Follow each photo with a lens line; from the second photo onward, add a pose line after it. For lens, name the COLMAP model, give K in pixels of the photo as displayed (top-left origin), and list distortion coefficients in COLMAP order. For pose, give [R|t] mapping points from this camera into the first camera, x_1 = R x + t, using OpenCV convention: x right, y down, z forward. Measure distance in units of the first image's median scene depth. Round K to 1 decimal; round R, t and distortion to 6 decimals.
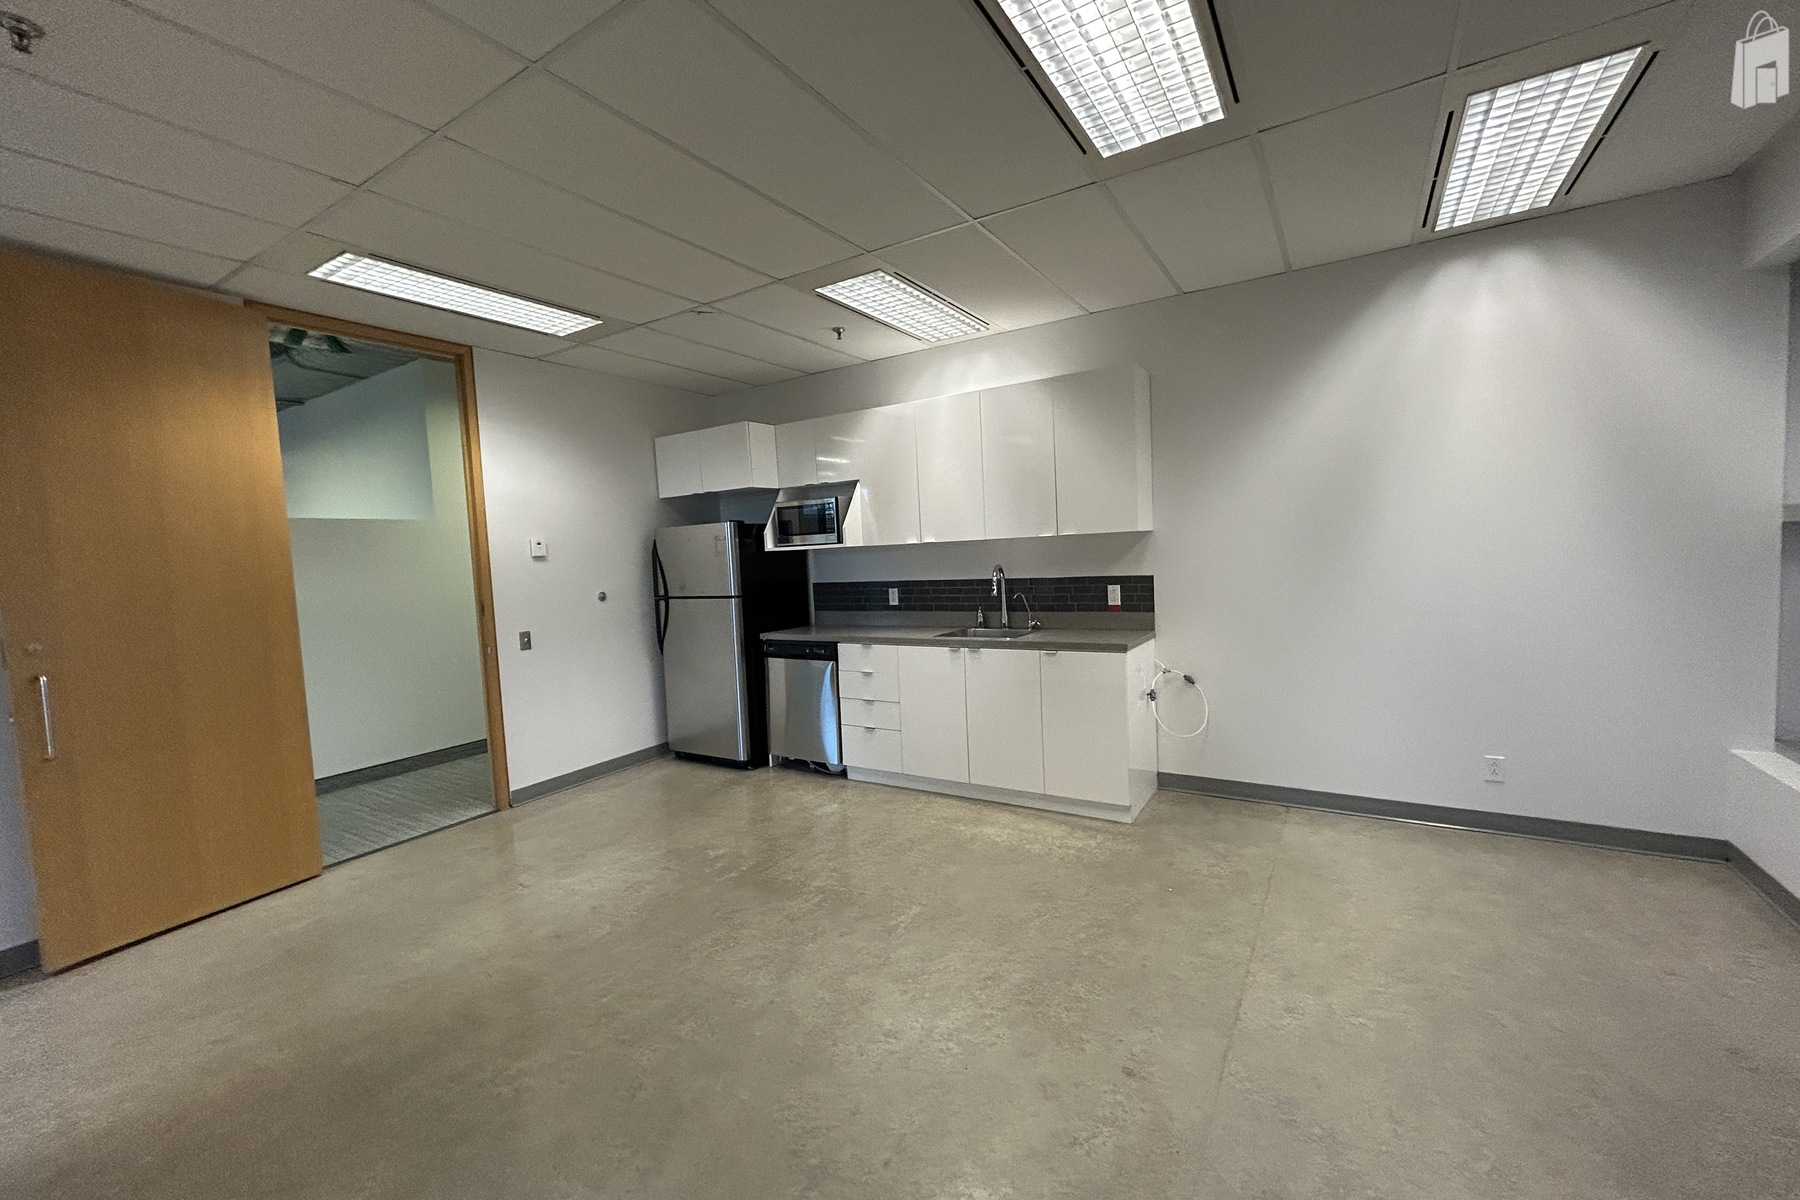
lens RADIAL K [[719.8, 0, 900.0], [0, 719.8, 600.0], [0, 0, 1]] dist [-0.002664, -0.000296]
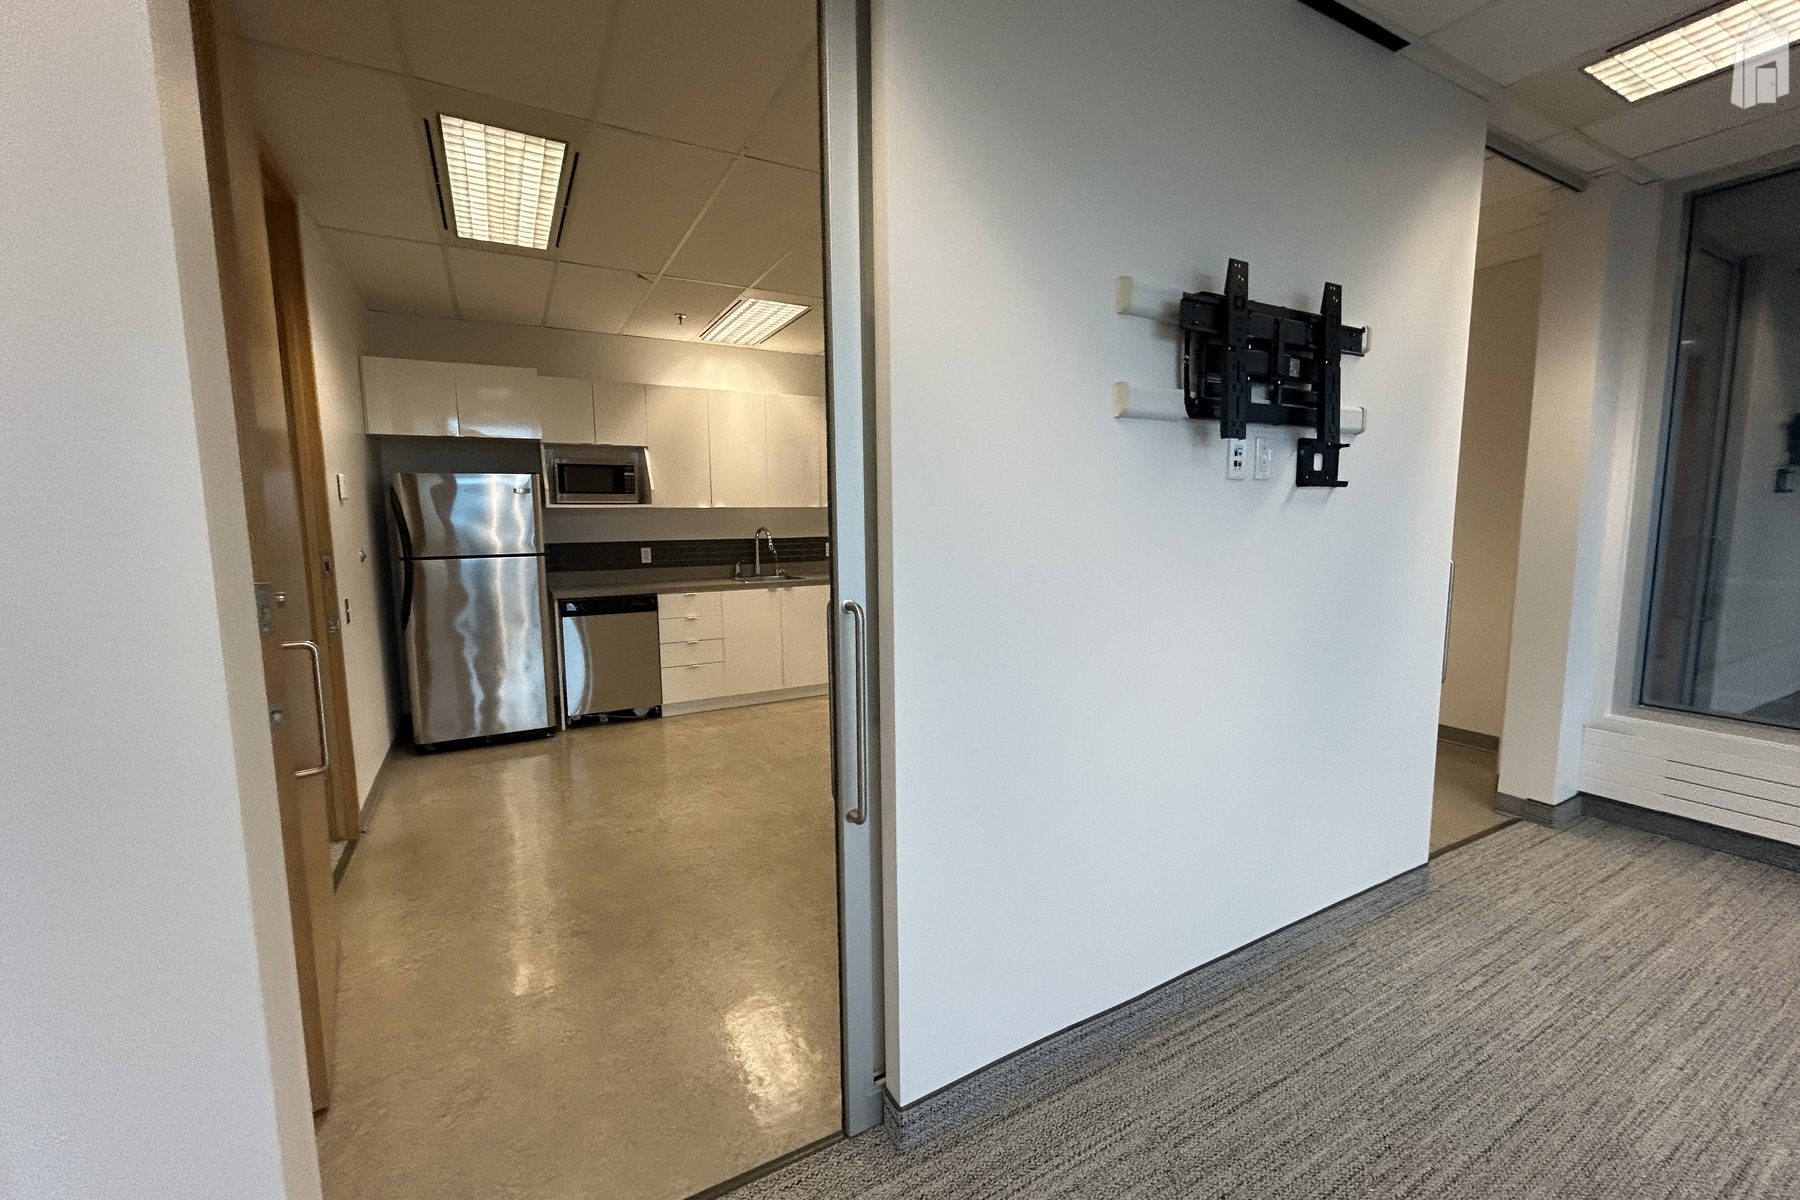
lens RADIAL K [[722.8, 0, 900.0], [0, 722.8, 600.0], [0, 0, 1]] dist [0.002105, 0.000517]
pose [[0.486097, -0.057004, 0.872044, -0.916456], [0.044321, 0.998194, 0.040546, 0.041733], [-0.872780, 0.018940, 0.487745, 0.141454]]
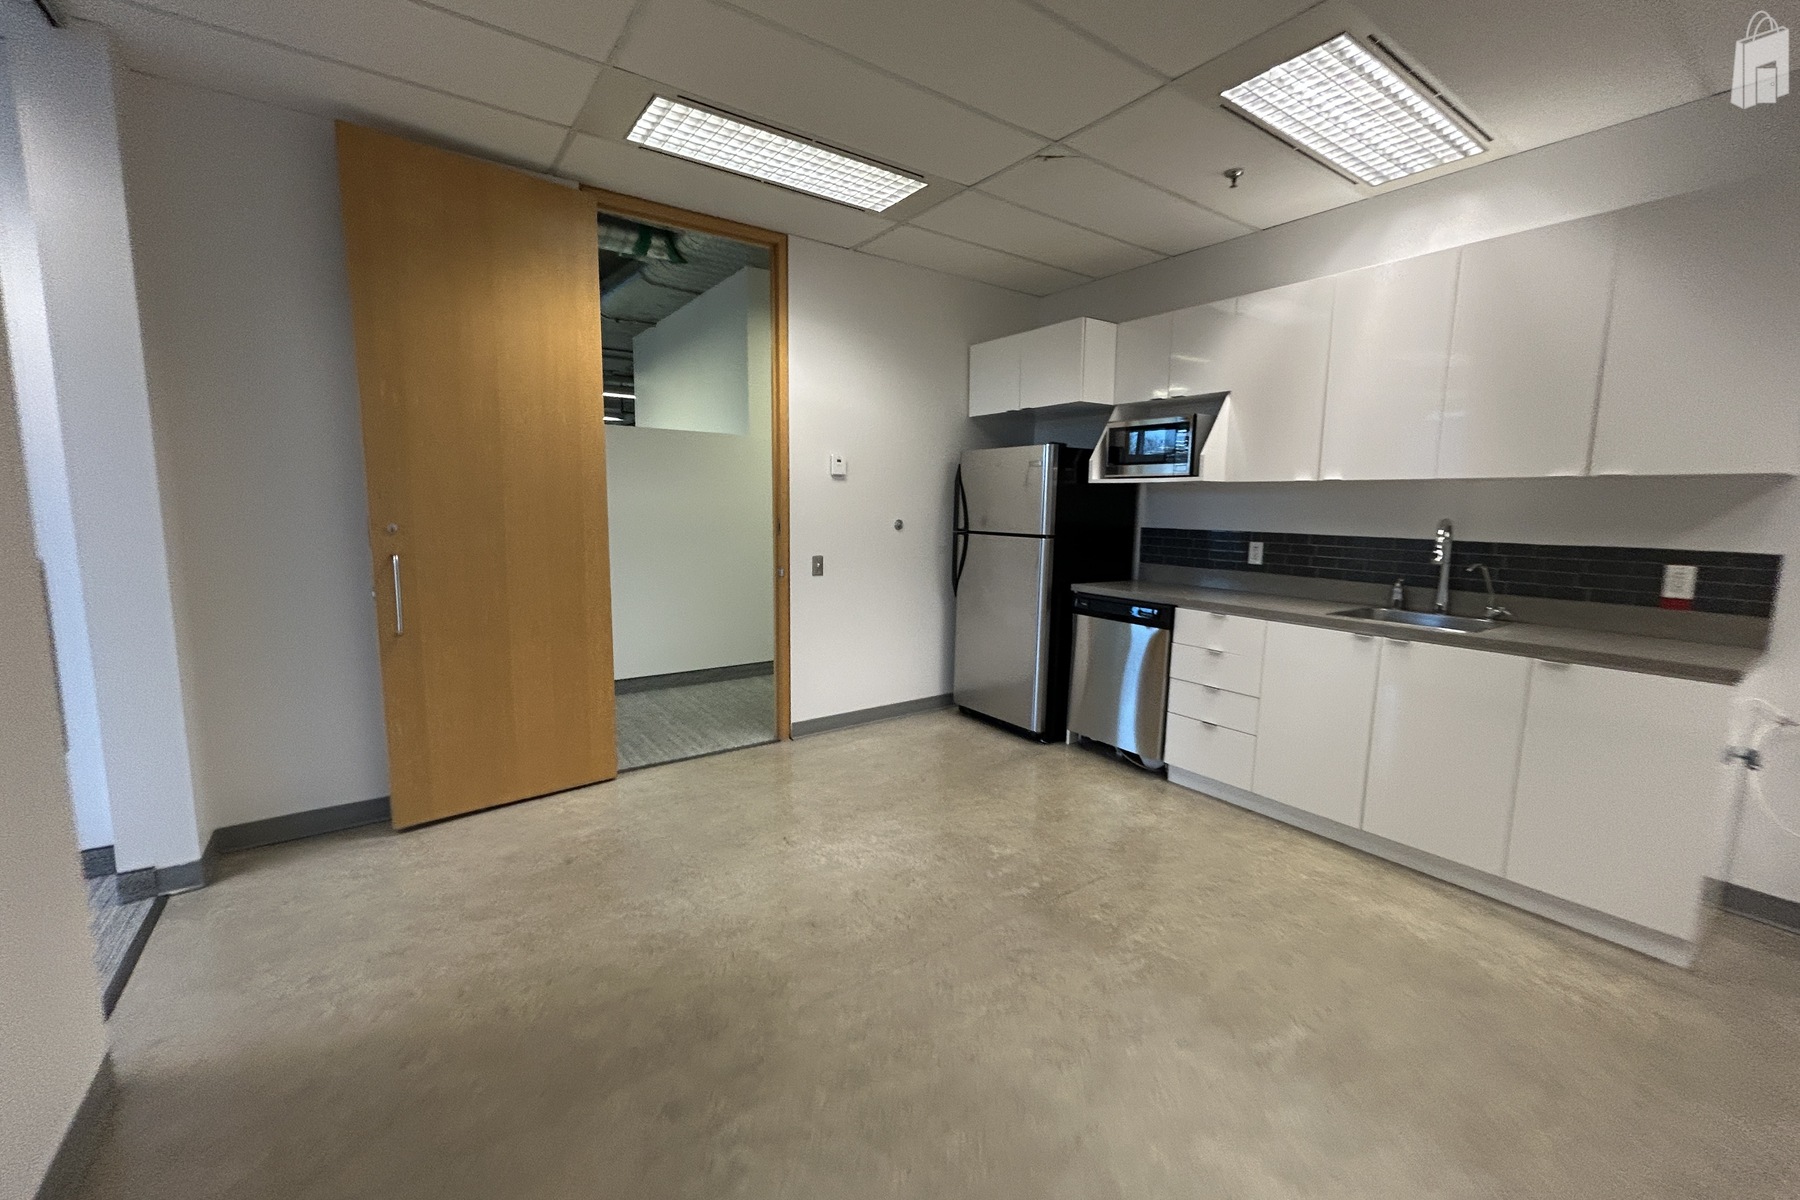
lens RADIAL K [[722.8, 0, 900.0], [0, 722.8, 600.0], [0, 0, 1]] dist [0.002105, 0.000517]
pose [[0.920878, 0.112023, -0.373410, -0.073673], [-0.084674, 0.992434, 0.088913, 0.009299], [0.380545, -0.050260, 0.923396, 0.186107]]
